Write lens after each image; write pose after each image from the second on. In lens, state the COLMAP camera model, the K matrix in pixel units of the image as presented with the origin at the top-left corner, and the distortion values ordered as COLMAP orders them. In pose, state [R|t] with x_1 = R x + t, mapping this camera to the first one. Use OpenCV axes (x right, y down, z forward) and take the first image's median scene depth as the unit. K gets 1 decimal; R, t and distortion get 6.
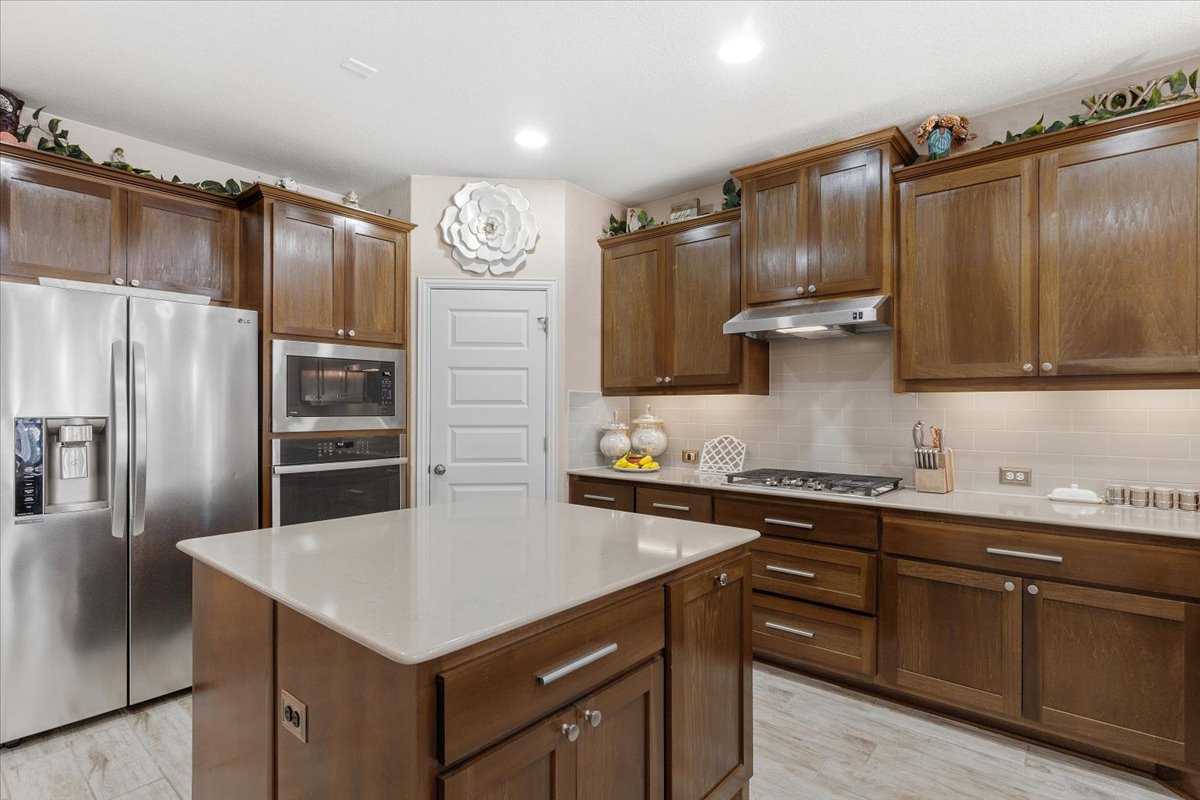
lens RADIAL K [[588.7, 0, 600.6], [0, 588.7, 405.5], [0, 0, 1]] dist [-0.002626, 0.000069]
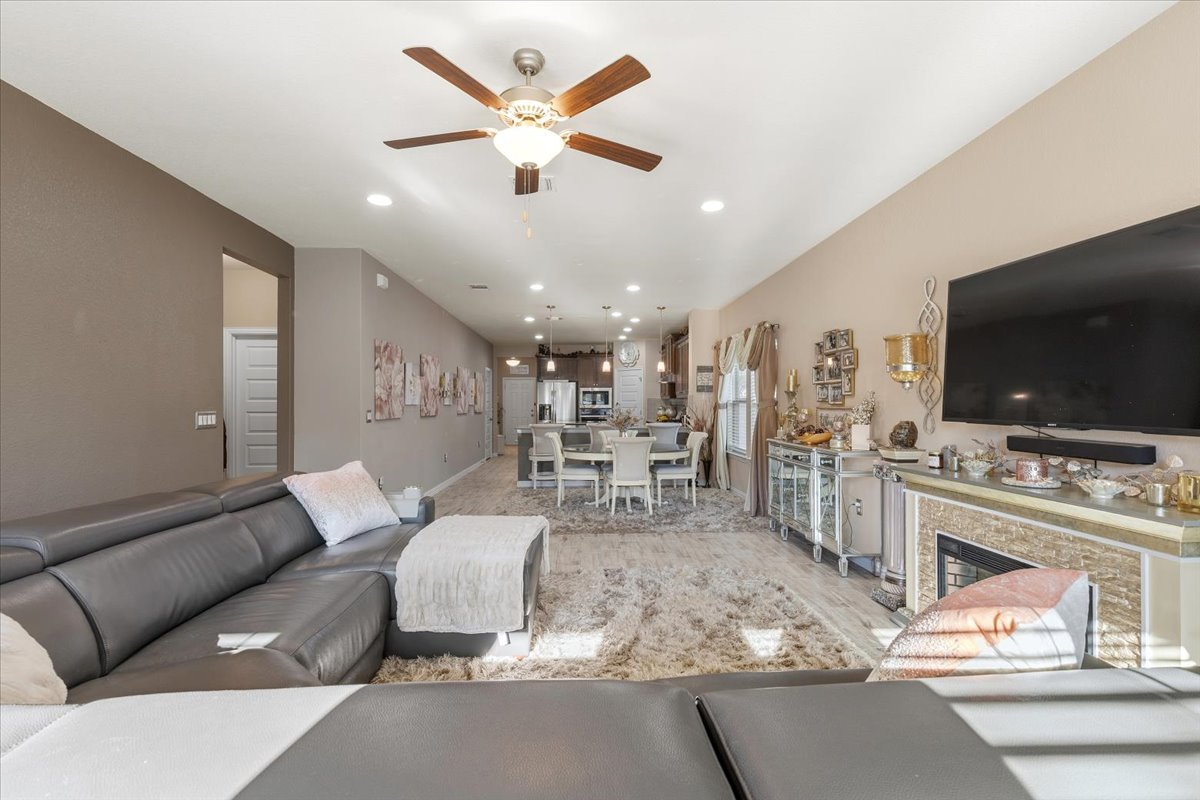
lens RADIAL K [[543.4, 0, 601.9], [0, 543.4, 404.9], [0, 0, 1]] dist [0.007225, 0.000030]
pose [[0.683617, -0.002106, -0.729838, 2.917438], [0.003491, 0.999994, 0.000384, 0.023308], [0.729832, -0.002810, 0.683620, -1.949467]]
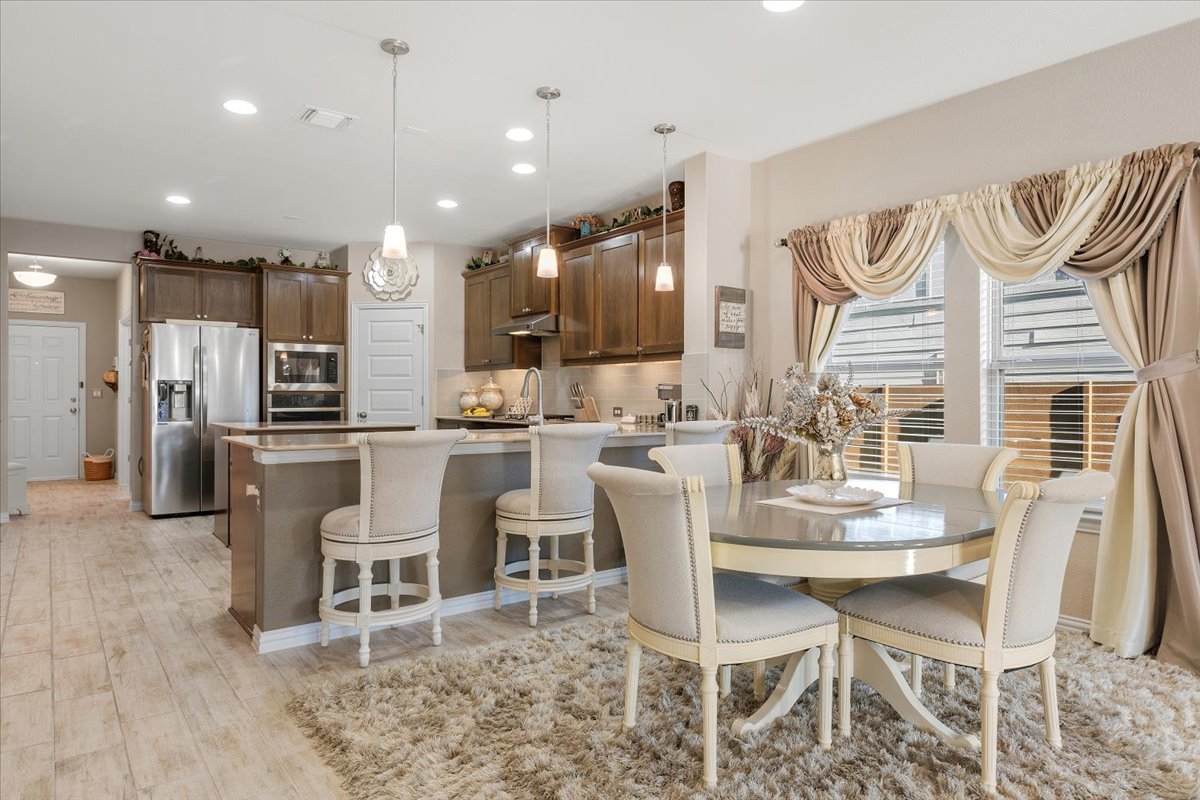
lens RADIAL K [[732.3, 0, 603.7], [0, 732.3, 396.4], [0, 0, 1]] dist [-0.000678, -0.002587]
pose [[0.975524, -0.000559, -0.219894, 1.160350], [0.001124, 0.999996, 0.002444, 0.066656], [0.219892, -0.002632, 0.975521, -1.223797]]
